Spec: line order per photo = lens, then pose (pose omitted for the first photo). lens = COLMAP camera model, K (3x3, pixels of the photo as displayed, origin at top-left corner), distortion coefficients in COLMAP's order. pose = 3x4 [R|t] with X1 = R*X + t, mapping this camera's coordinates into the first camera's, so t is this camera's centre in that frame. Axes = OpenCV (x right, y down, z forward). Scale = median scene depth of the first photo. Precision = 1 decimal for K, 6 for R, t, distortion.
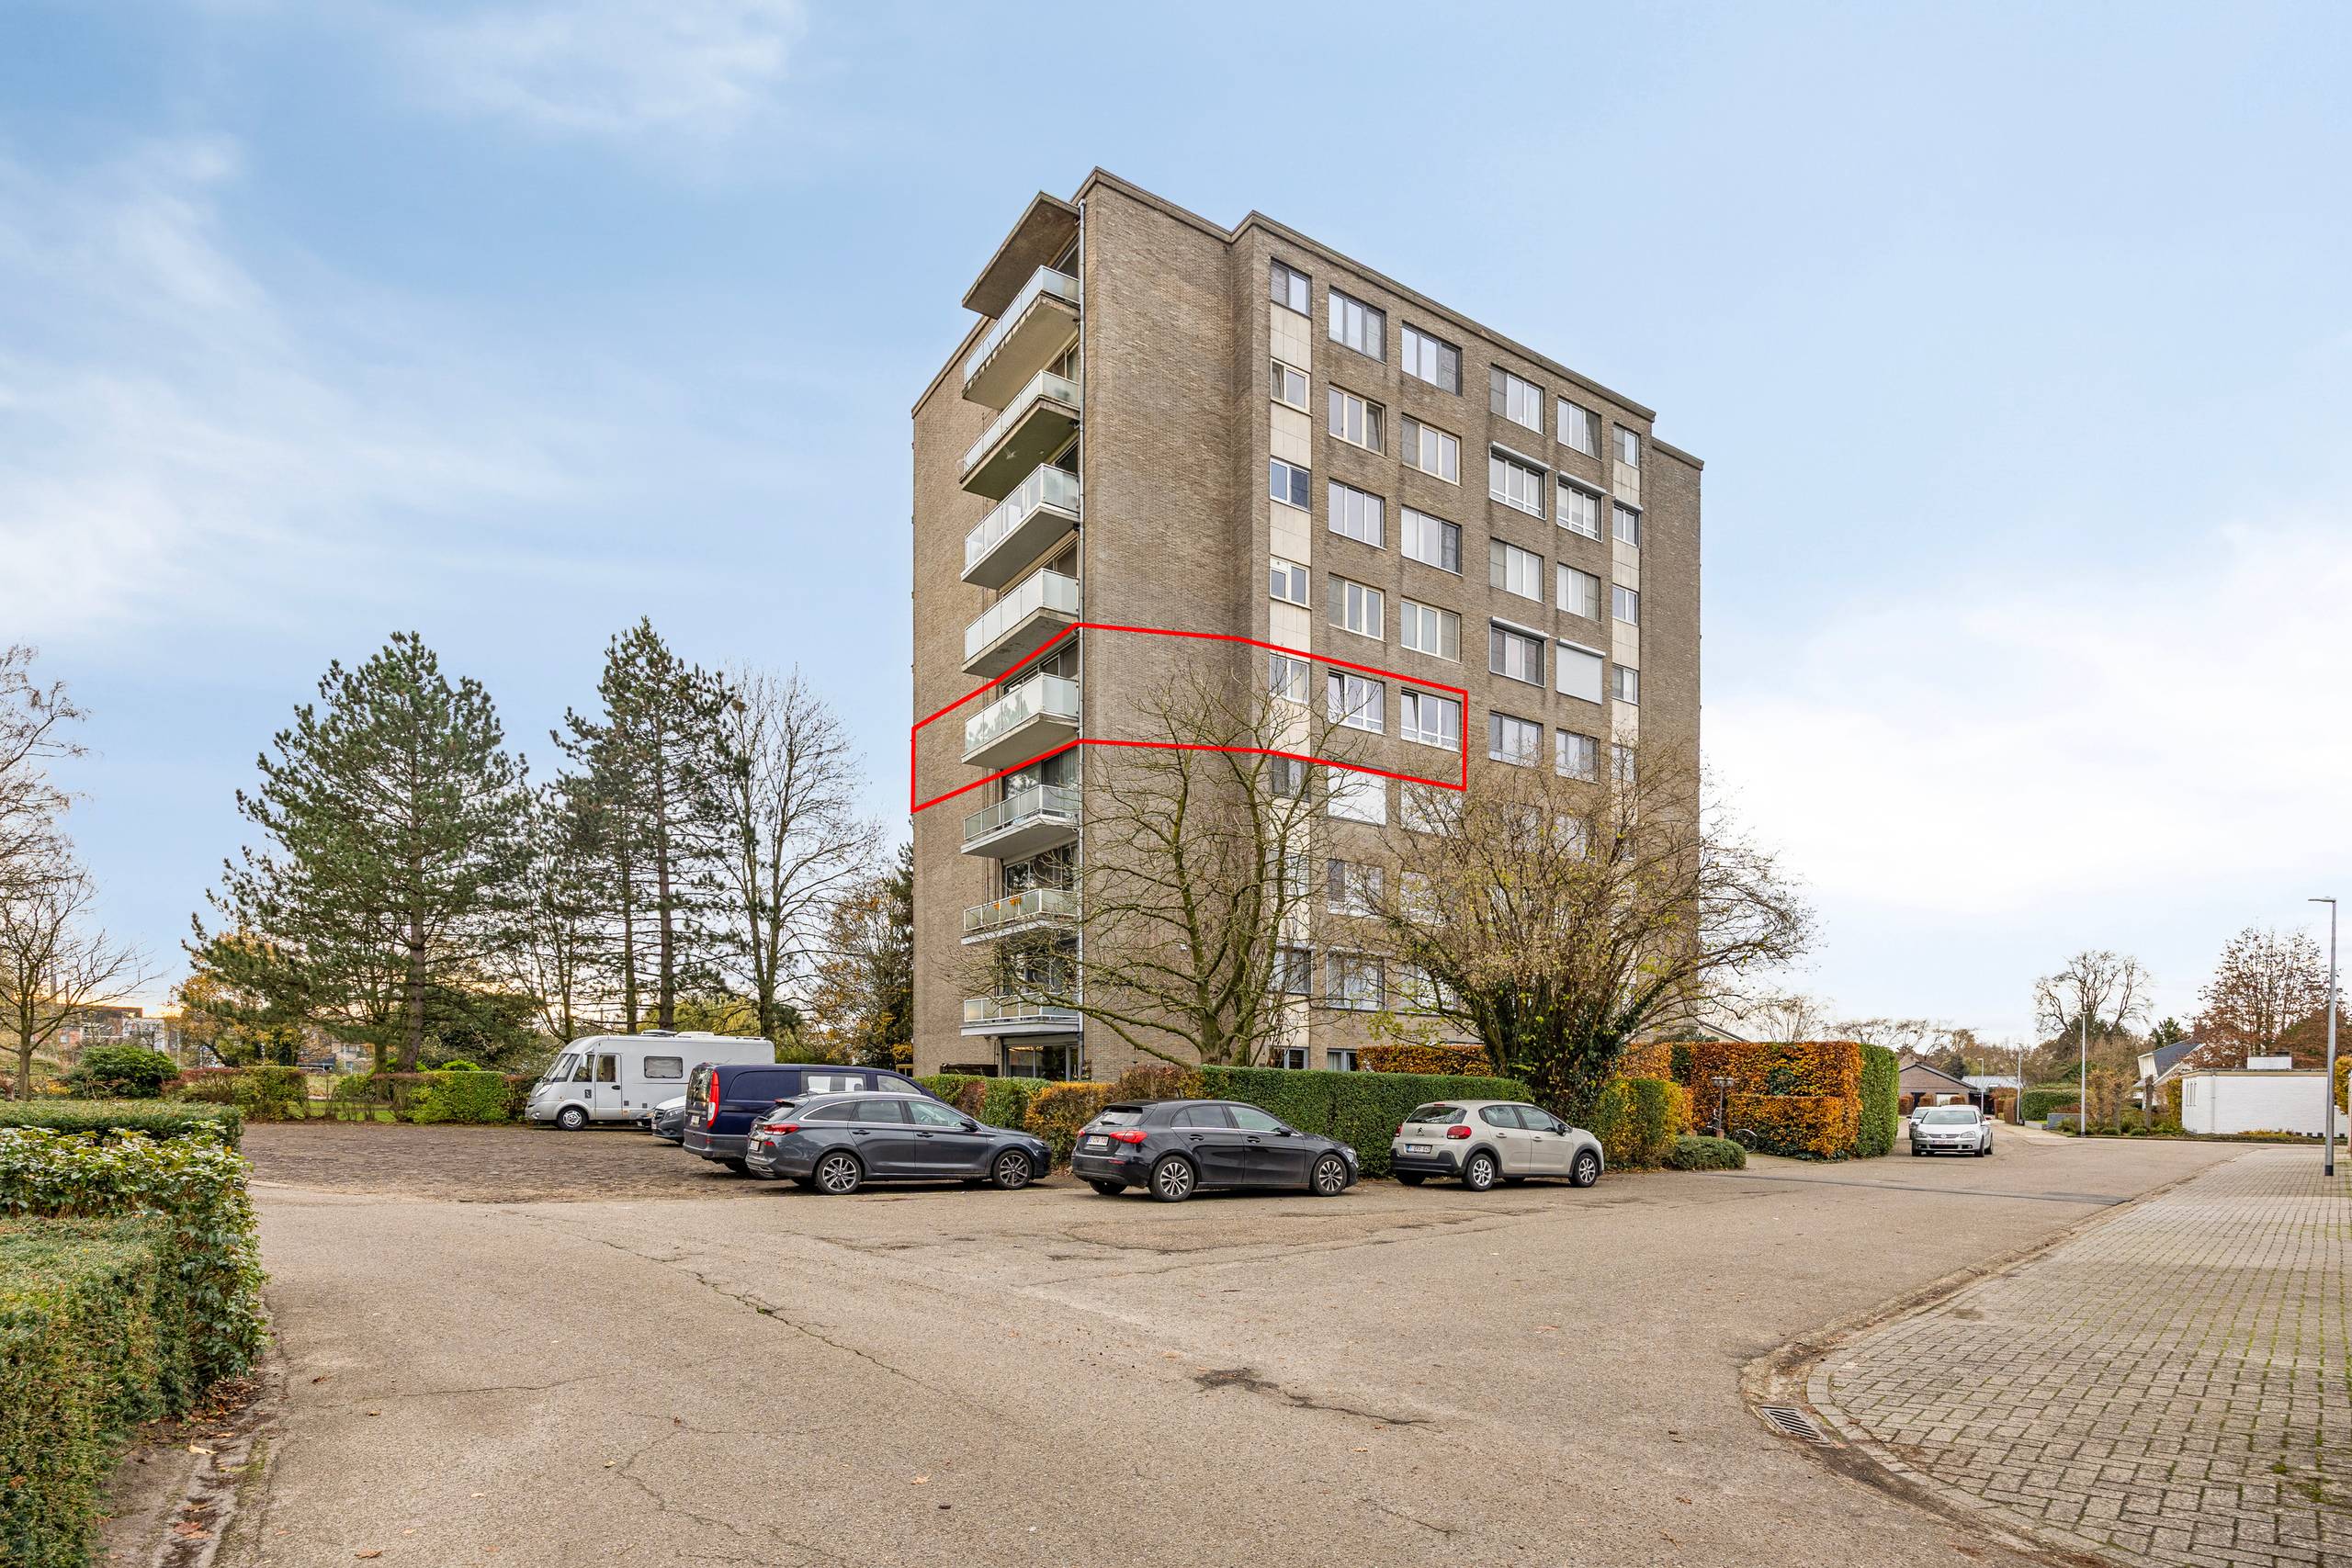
lens RADIAL K [[1164.4, 0, 1176.0], [0, 1164.4, 784.0], [0, 0, 1]] dist [-0.001616, -0.000111]
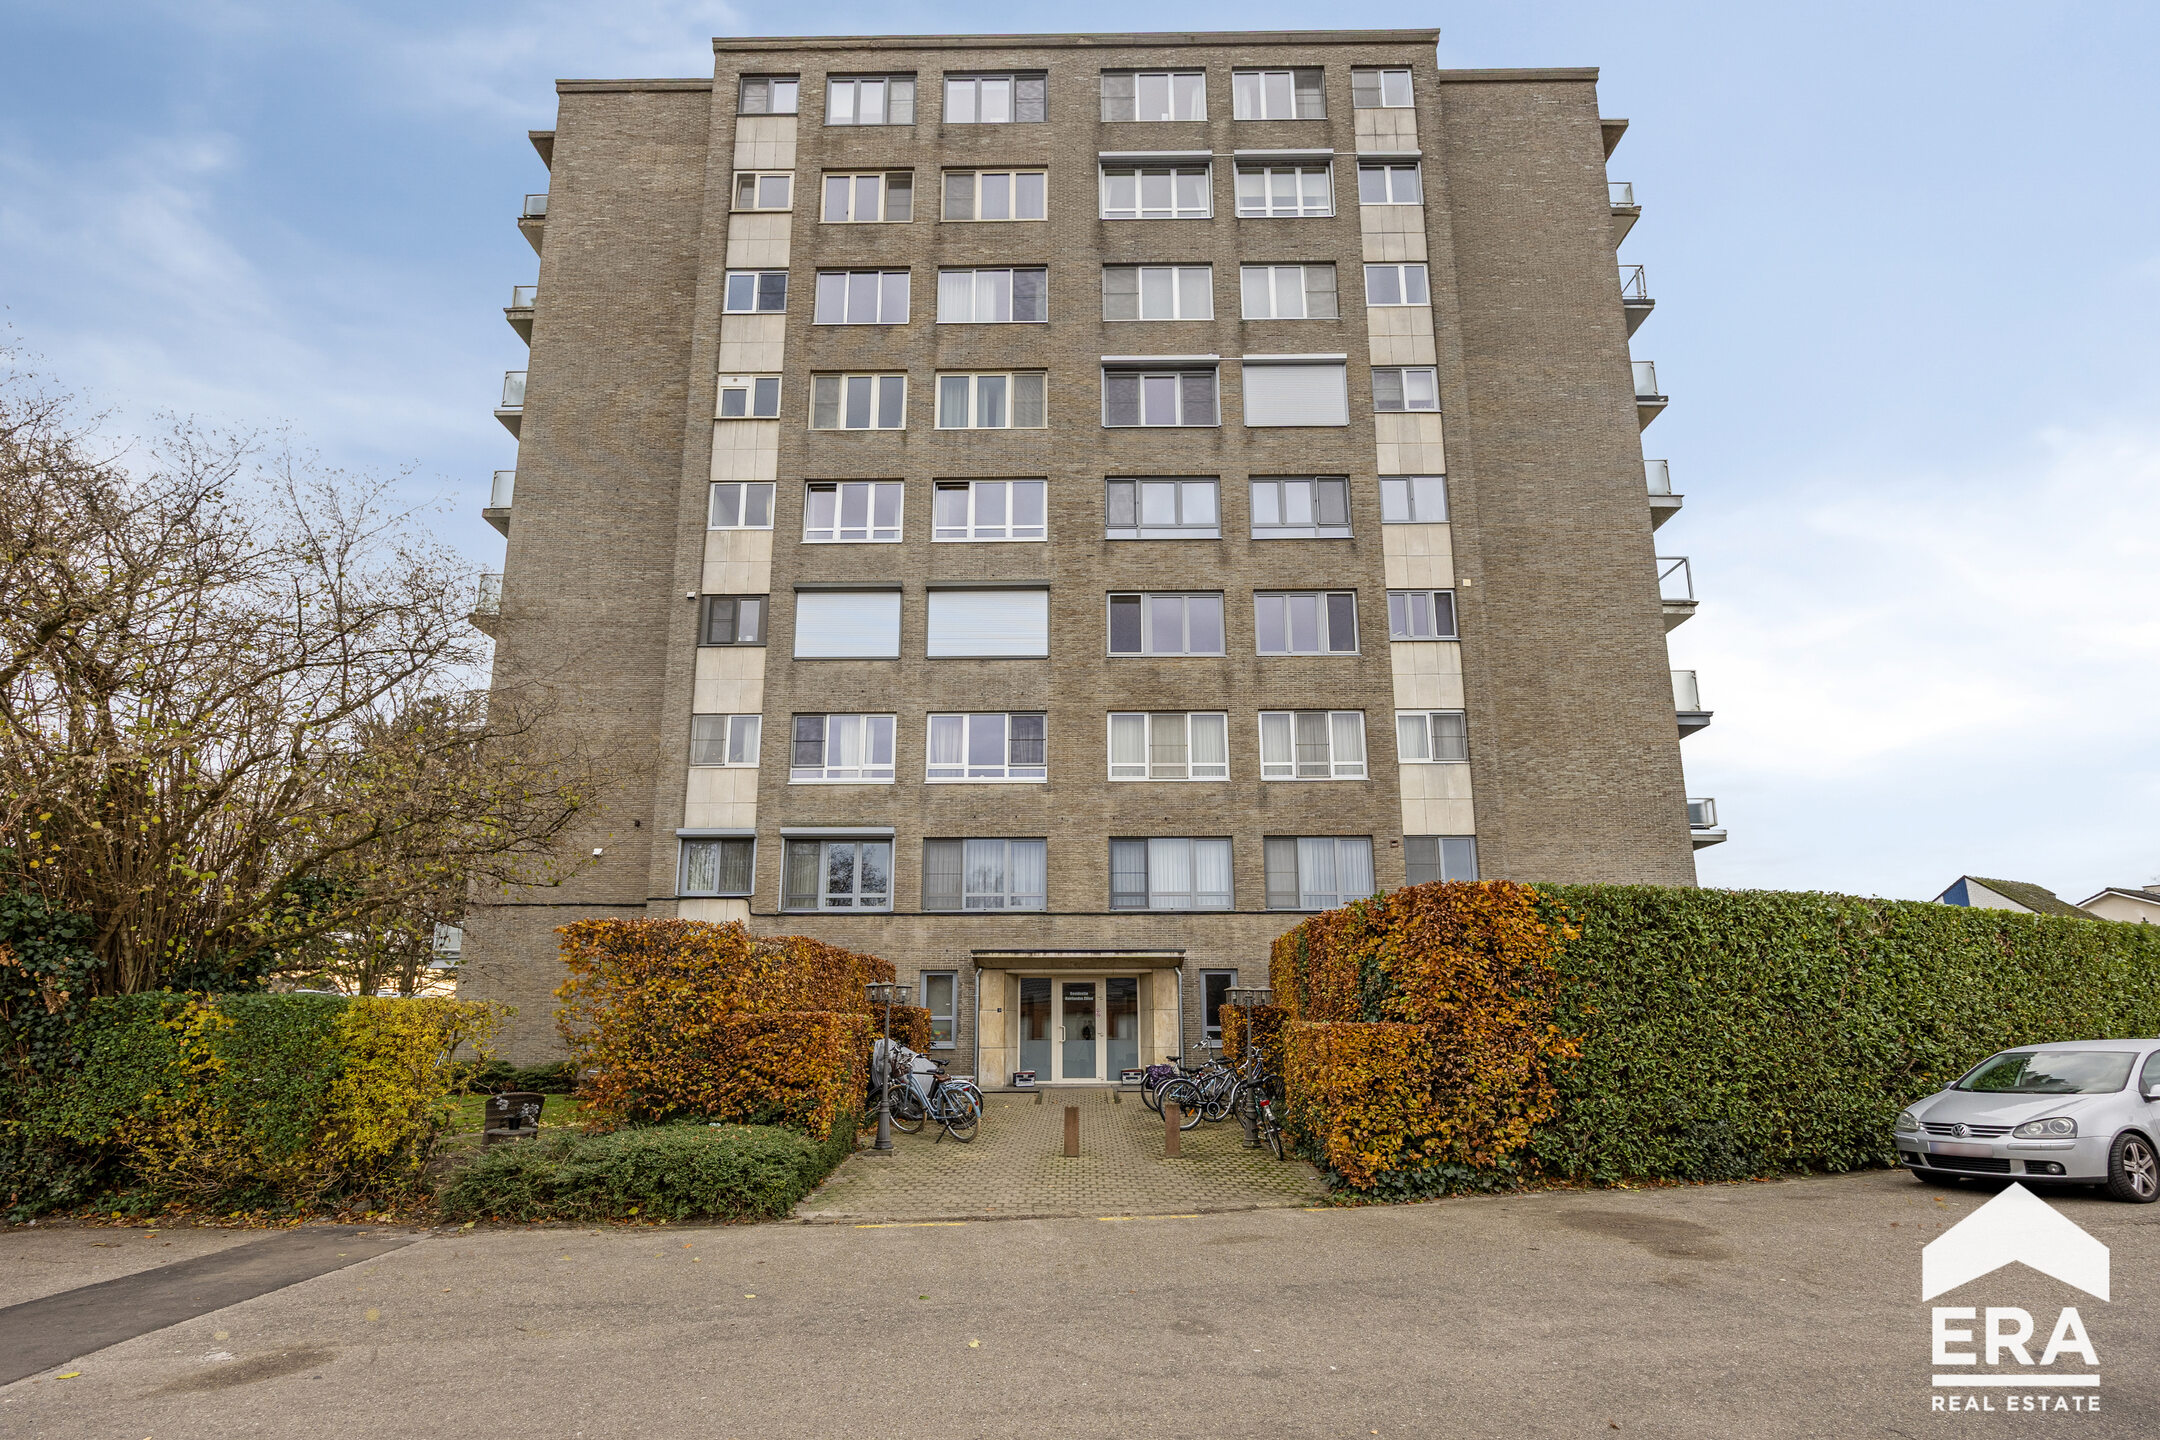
lens RADIAL K [[905.5, 0, 1080.4], [0, 905.5, 687.9], [0, 0, 1]] dist [0.002361, 0.000205]
pose [[0.832478, -0.216999, -0.509797, 0.533077], [0.160276, 0.975090, -0.153331, 0.152078], [0.530370, 0.045937, 0.846520, 0.547491]]
